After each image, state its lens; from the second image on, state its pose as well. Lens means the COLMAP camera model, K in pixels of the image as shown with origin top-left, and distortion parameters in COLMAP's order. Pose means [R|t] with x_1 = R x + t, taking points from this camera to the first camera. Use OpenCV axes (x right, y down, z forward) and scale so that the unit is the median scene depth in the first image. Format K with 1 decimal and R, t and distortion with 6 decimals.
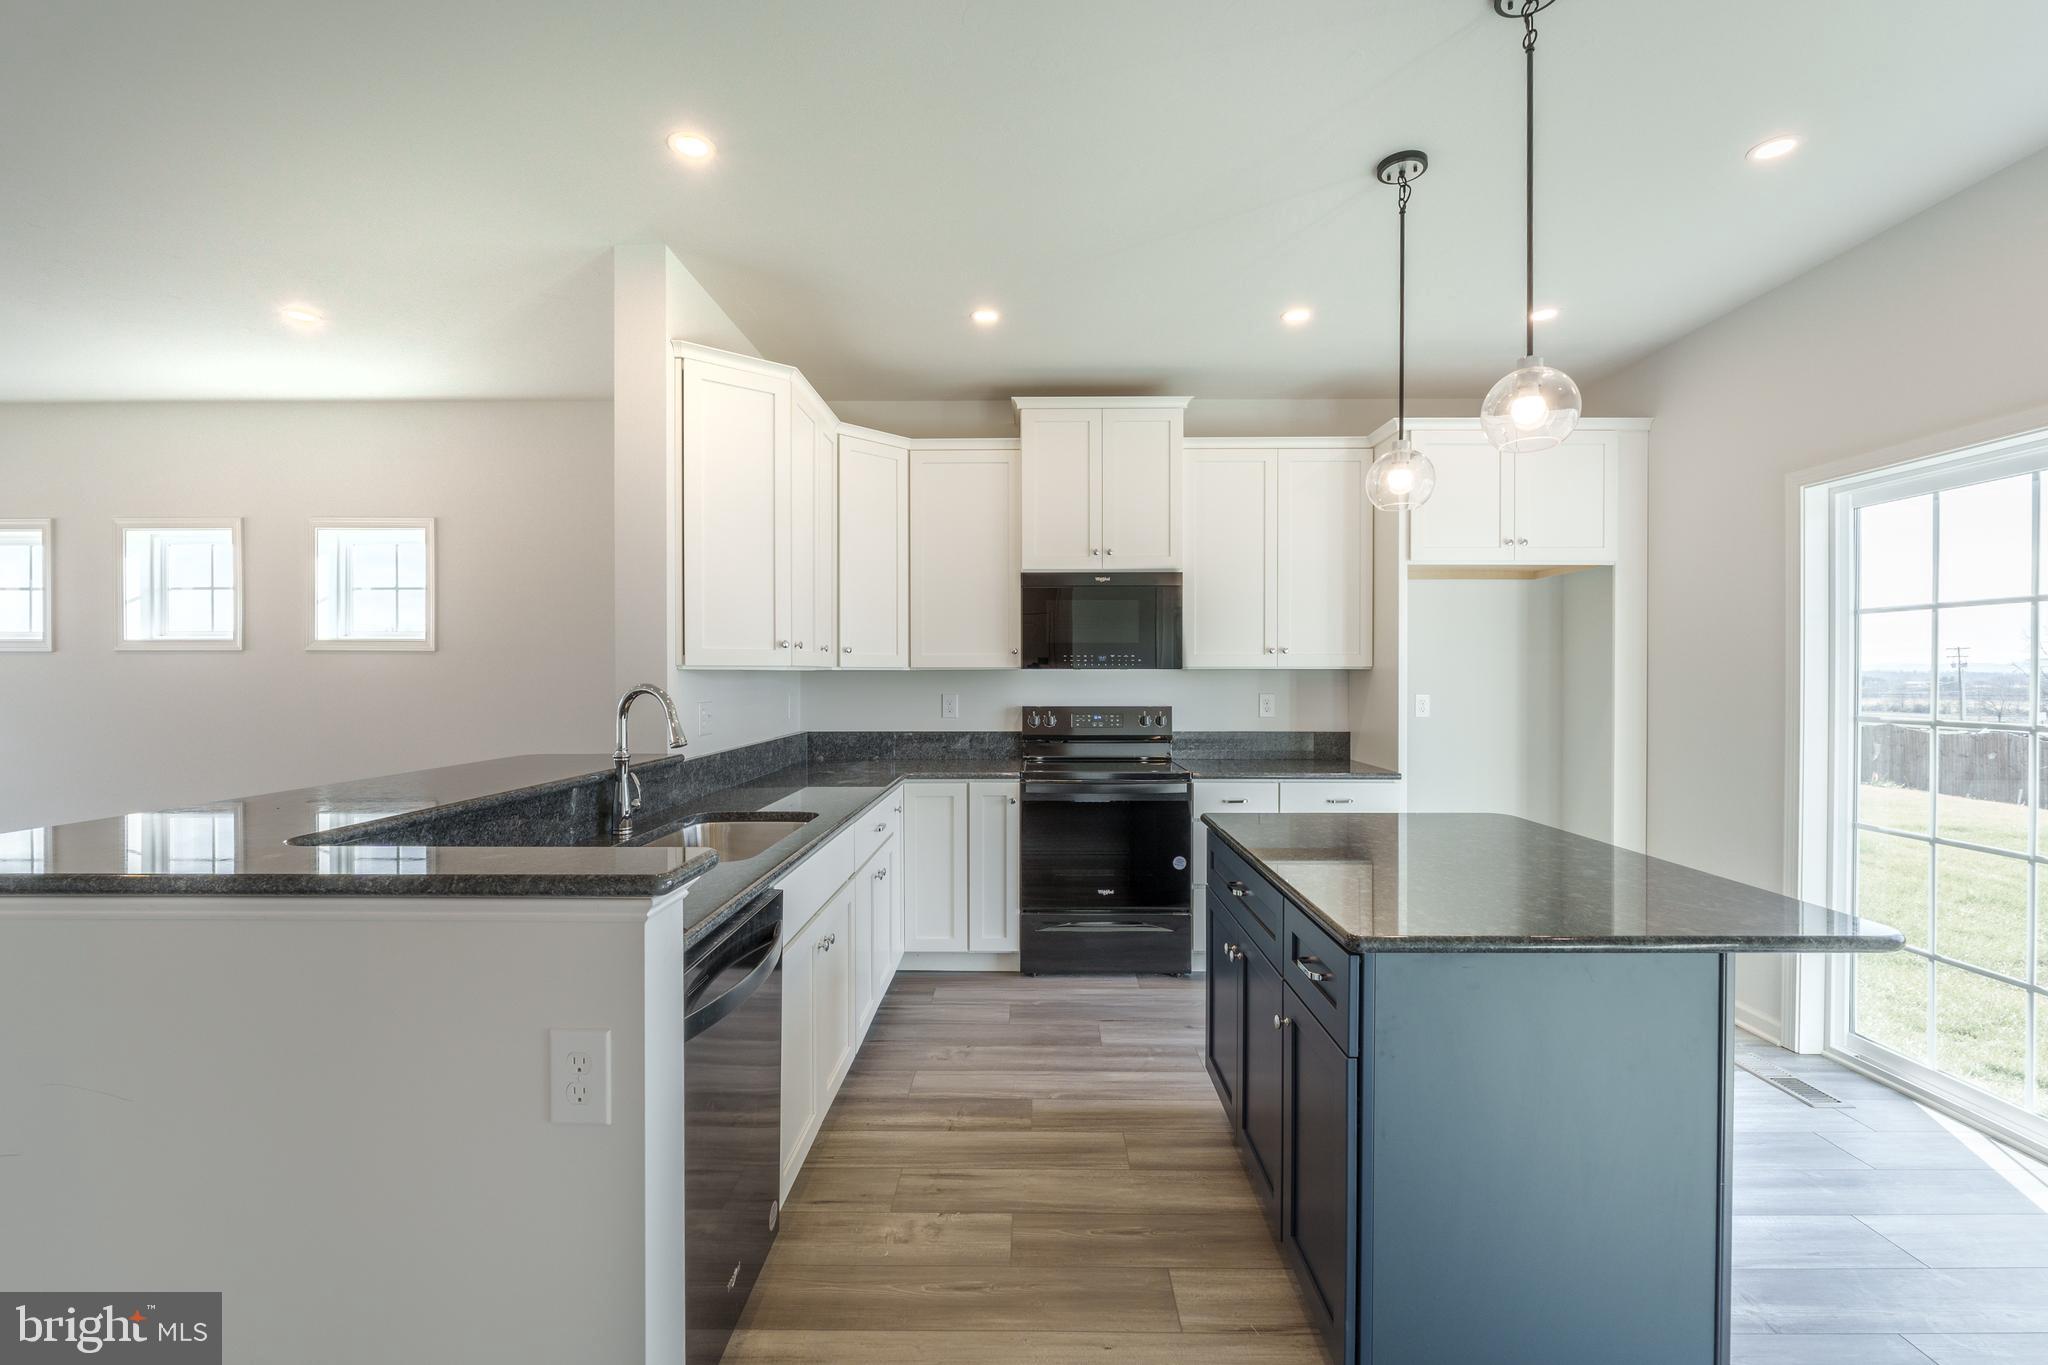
lens RADIAL K [[878.7, 0, 1041.0], [0, 878.7, 681.6], [0, 0, 1]] dist [-0.008257, 0.000632]
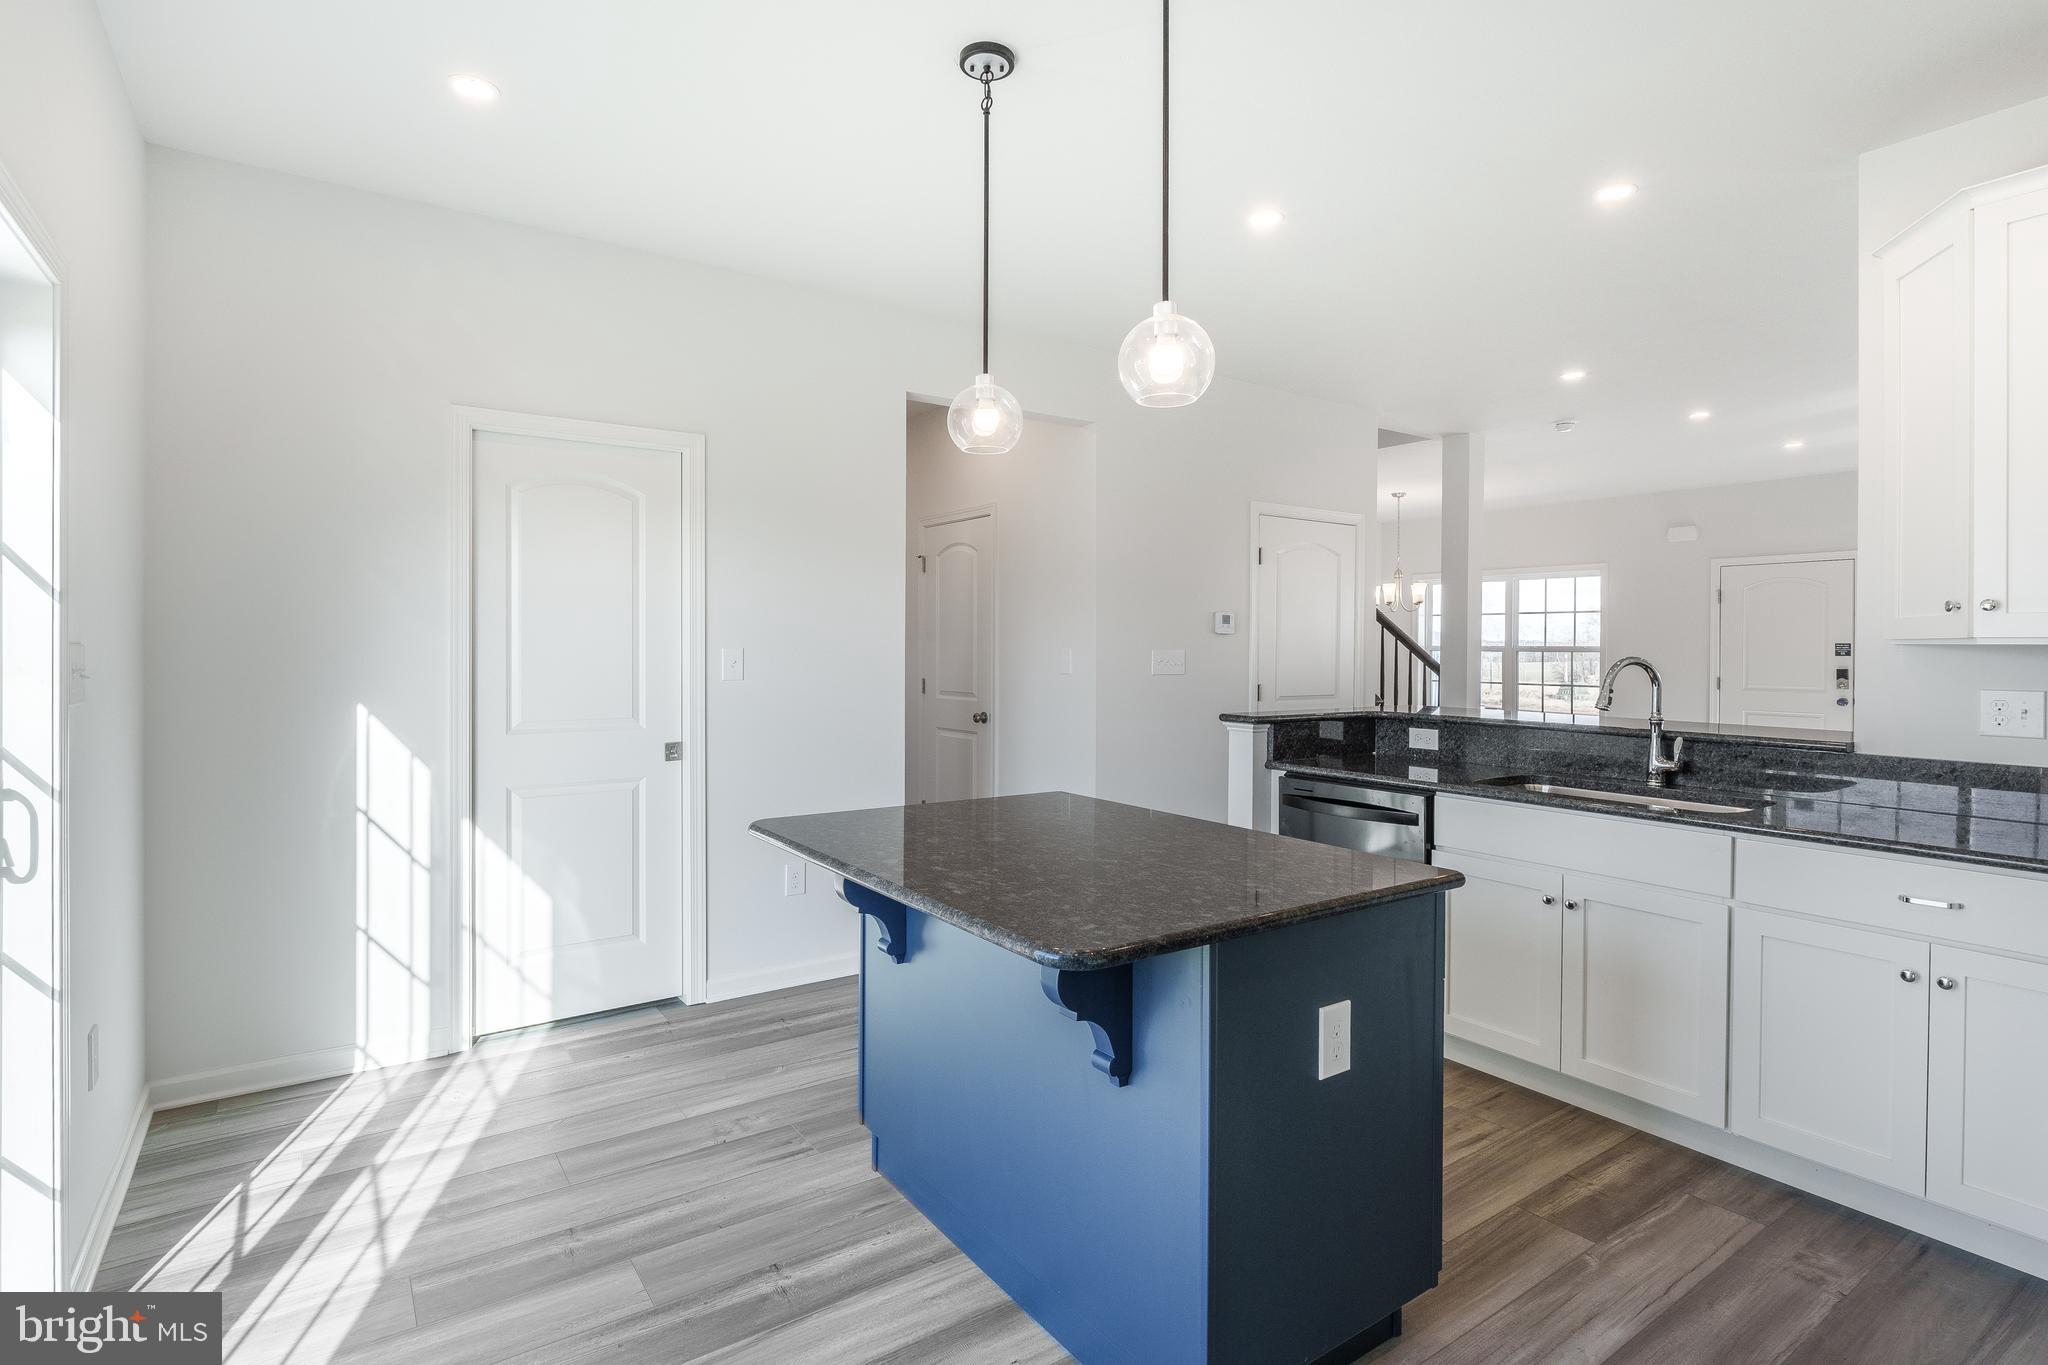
lens RADIAL K [[1041.5, 0, 1014.1], [0, 1041.5, 660.8], [0, 0, 1]] dist [0.010269, 0.004905]
pose [[-0.832305, 0.000795, -0.554317, 0.580747], [-0.012742, 0.999707, 0.020566, -0.005613], [0.554171, 0.024180, -0.832051, 0.974360]]
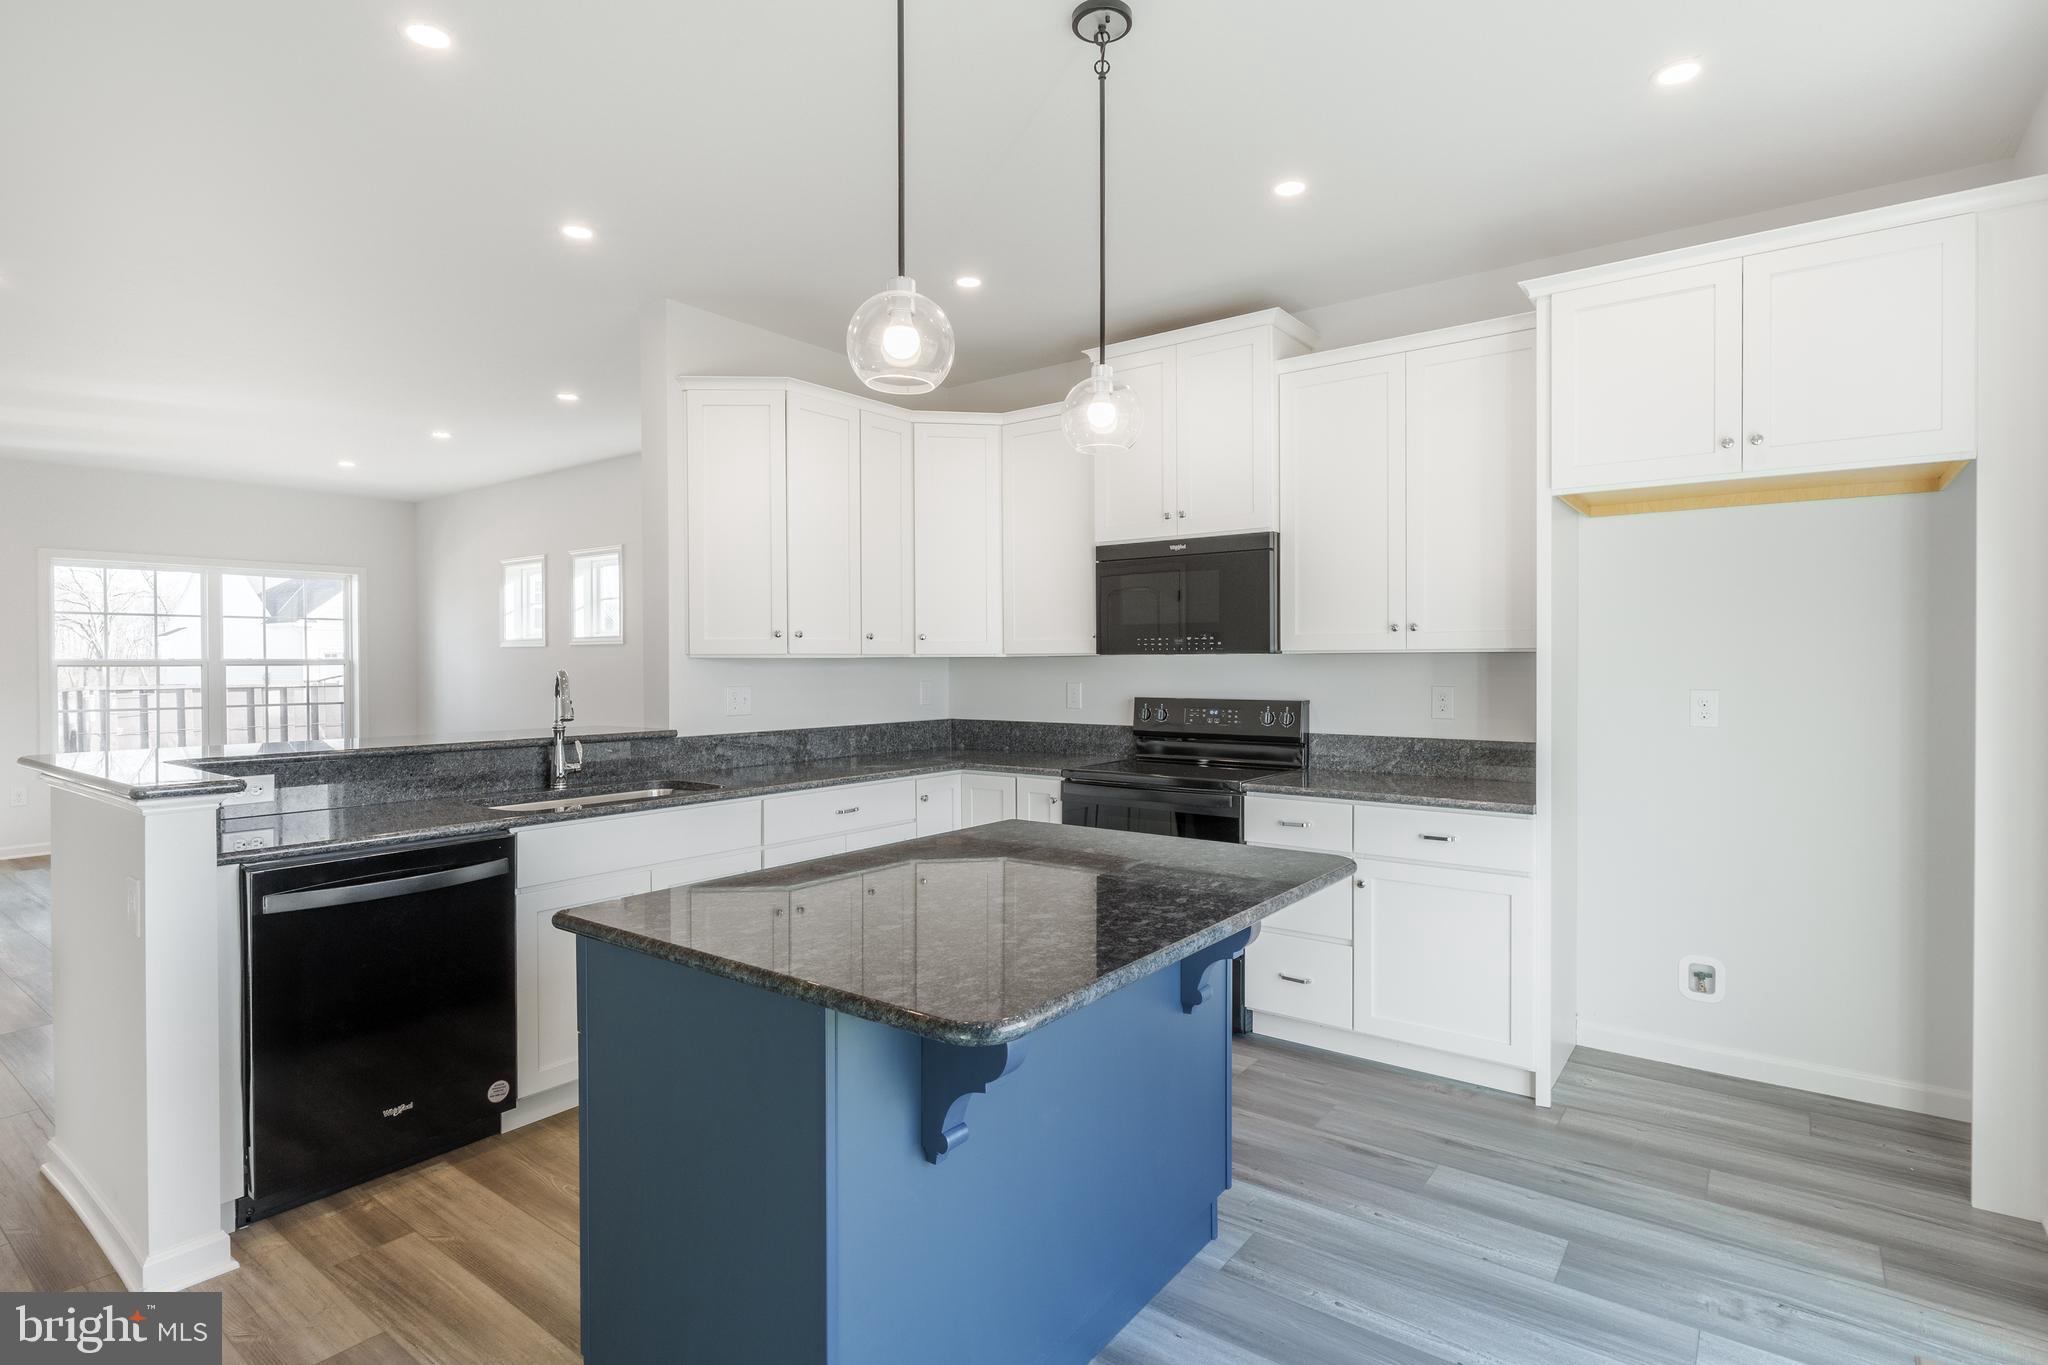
lens RADIAL K [[1041.5, 0, 1046.0], [0, 1041.5, 671.5], [0, 0, 1]] dist [0.010269, 0.004905]
pose [[0.797887, 0.003719, -0.602795, 0.574581], [-0.002618, 0.999993, 0.002704, -0.000211], [0.602801, -0.000580, 0.797891, 0.126901]]
